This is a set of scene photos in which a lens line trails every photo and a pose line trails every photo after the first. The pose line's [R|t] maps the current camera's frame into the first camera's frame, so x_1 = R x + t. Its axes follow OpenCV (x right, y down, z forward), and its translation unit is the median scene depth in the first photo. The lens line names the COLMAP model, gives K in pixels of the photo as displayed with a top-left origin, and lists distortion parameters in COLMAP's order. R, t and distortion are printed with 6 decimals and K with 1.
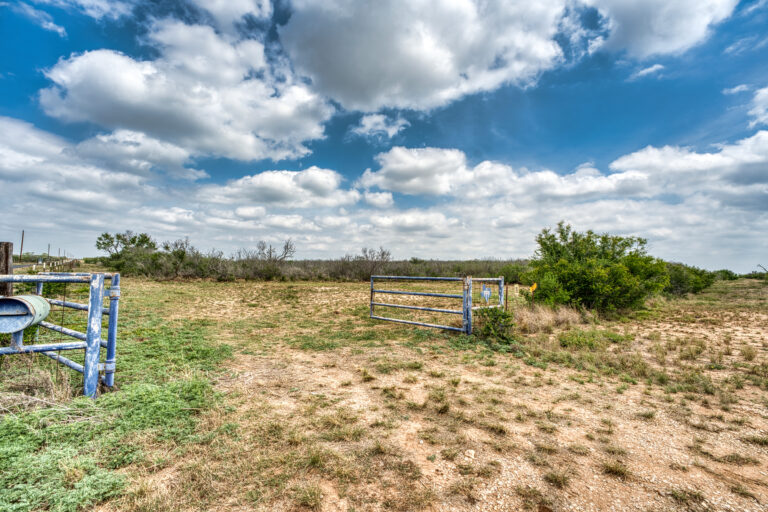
lens RADIAL K [[331.2, 0, 383.3], [0, 331.2, 255.7], [0, 0, 1]] dist [-0.016161, -0.002617]
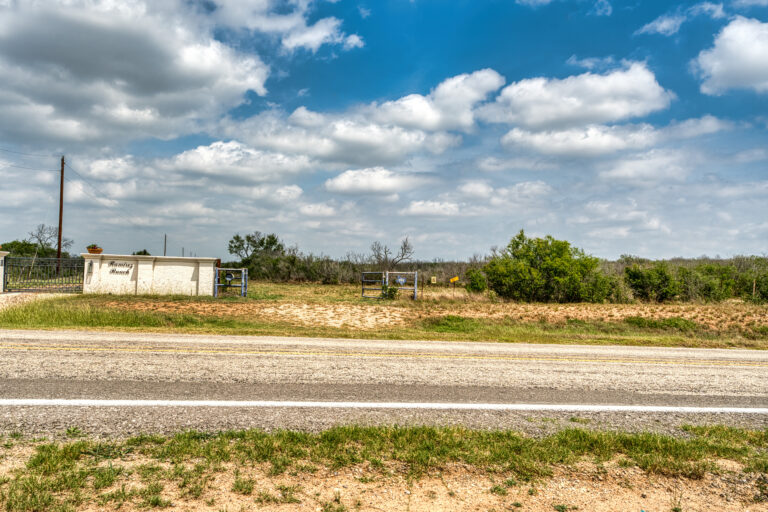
lens RADIAL K [[543.4, 0, 381.3], [0, 543.4, 256.1], [0, 0, 1]] dist [-0.006793, -0.000211]
pose [[0.903704, -0.020346, -0.427674, 0.099245], [0.023039, 0.999734, 0.001123, -0.002347], [0.427537, -0.010868, 0.903932, -0.121349]]
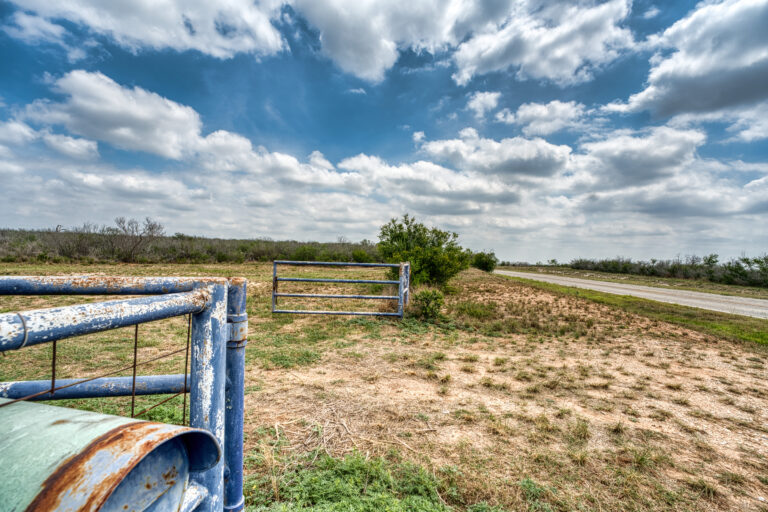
lens RADIAL K [[331.2, 0, 385.3], [0, 331.2, 256.6], [0, 0, 1]] dist [-0.016161, -0.002617]
pose [[0.703667, 0.007225, 0.710493, -0.059389], [-0.053722, 0.997627, 0.043061, 0.000291], [-0.708496, -0.068470, 0.702386, 0.036671]]
